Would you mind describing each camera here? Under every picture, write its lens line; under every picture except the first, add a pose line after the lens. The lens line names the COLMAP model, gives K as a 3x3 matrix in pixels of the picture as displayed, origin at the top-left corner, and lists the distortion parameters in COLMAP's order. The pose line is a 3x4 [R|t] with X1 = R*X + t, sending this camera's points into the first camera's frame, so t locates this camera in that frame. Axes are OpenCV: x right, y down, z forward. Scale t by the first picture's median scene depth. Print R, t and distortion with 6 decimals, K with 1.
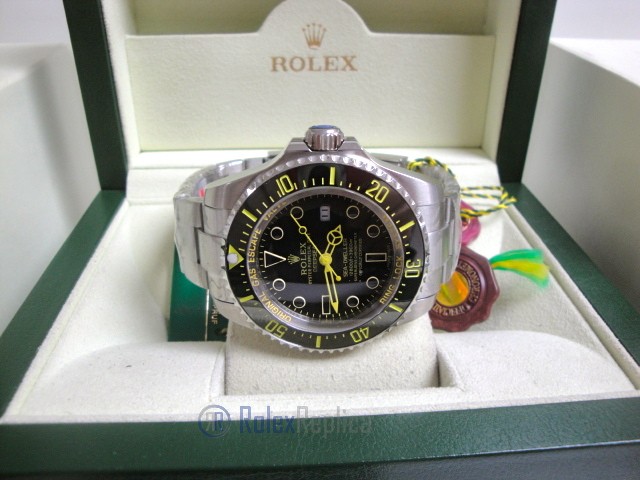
lens RADIAL K [[527.5, 0, 323.4], [0, 527.5, 231.0], [0, 0, 1]] dist [-0.170979, 0.128854]
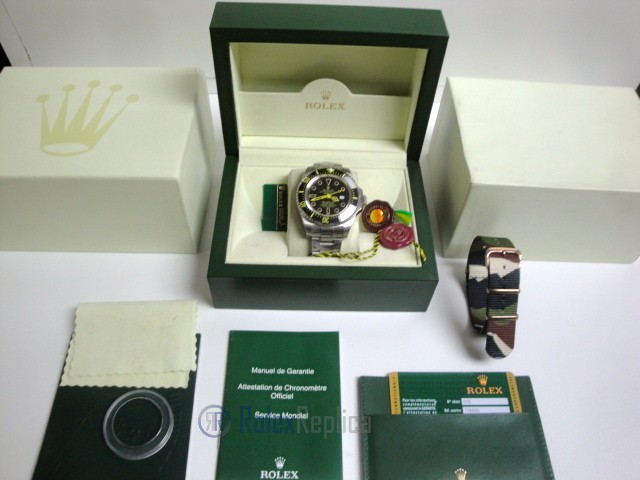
lens RADIAL K [[527.5, 0, 317.1], [0, 527.5, 239.4], [0, 0, 1]] dist [-0.170979, 0.128854]
pose [[0.997824, 0.063070, -0.019212, 0.026476], [-0.050952, 0.922596, 0.382387, -0.660597], [0.041842, -0.380576, 0.923803, -1.264392]]
